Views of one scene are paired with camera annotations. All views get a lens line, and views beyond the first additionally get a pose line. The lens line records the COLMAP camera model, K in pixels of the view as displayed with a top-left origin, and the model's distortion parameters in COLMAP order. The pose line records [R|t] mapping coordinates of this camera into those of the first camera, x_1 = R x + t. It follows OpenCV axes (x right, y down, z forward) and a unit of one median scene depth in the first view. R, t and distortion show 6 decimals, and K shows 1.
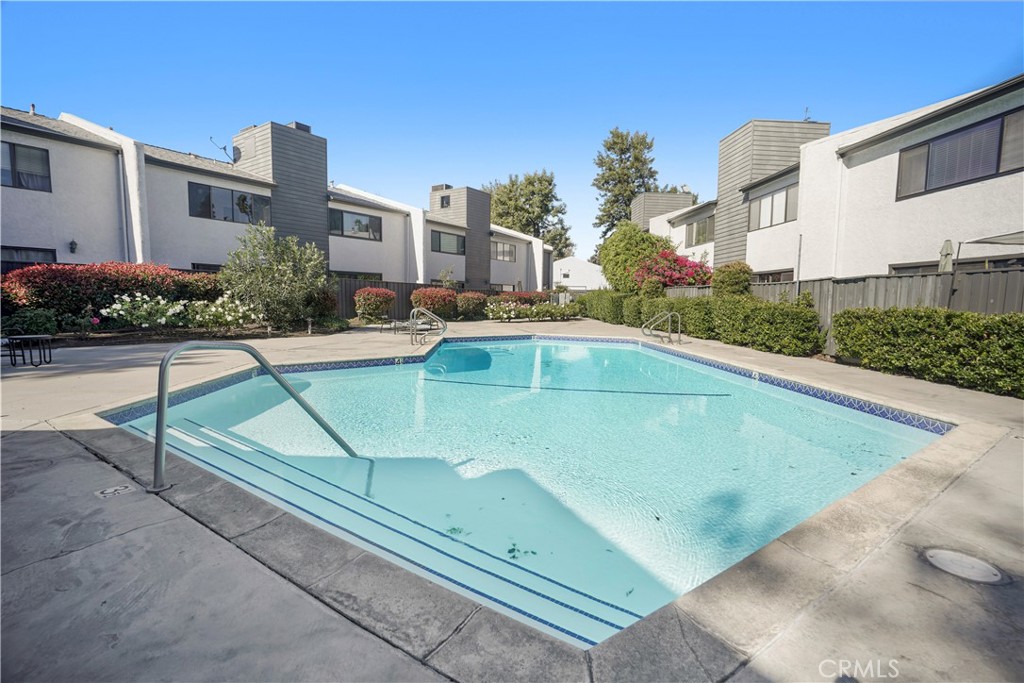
lens RADIAL K [[470.8, 0, 507.3], [0, 470.8, 341.4], [0, 0, 1]] dist [-0.024824, 0.006301]
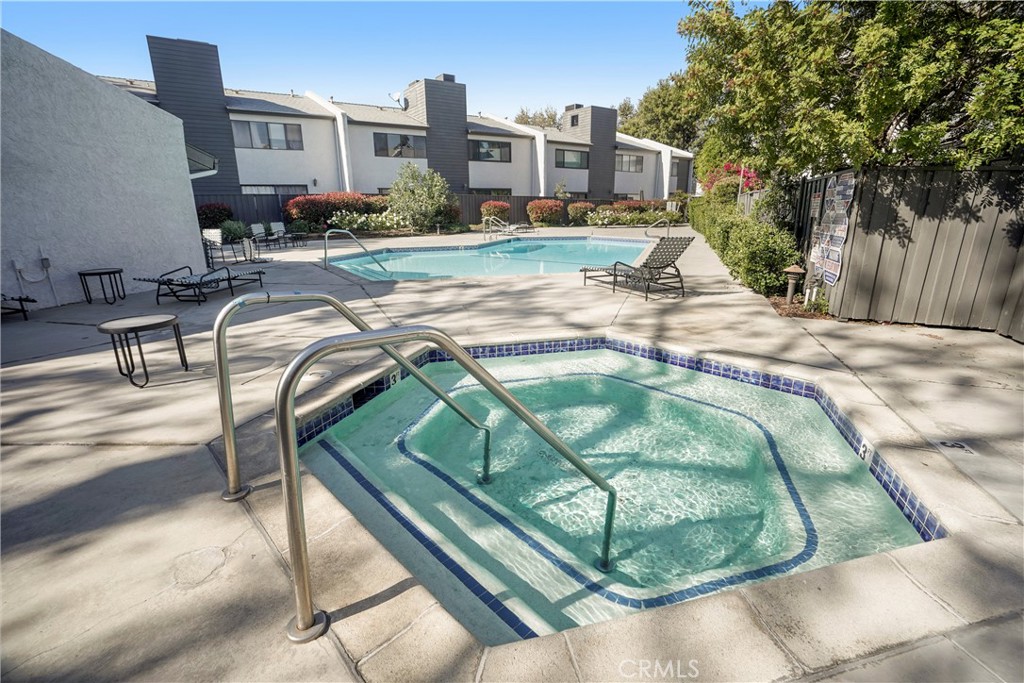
lens RADIAL K [[470.8, 0, 517.9], [0, 470.8, 344.4], [0, 0, 1]] dist [-0.024824, 0.006301]
pose [[0.924542, 0.087443, -0.370912, 0.293284], [-0.013841, 0.980381, 0.196626, 0.020920], [0.380828, -0.176655, 0.907614, -0.256865]]
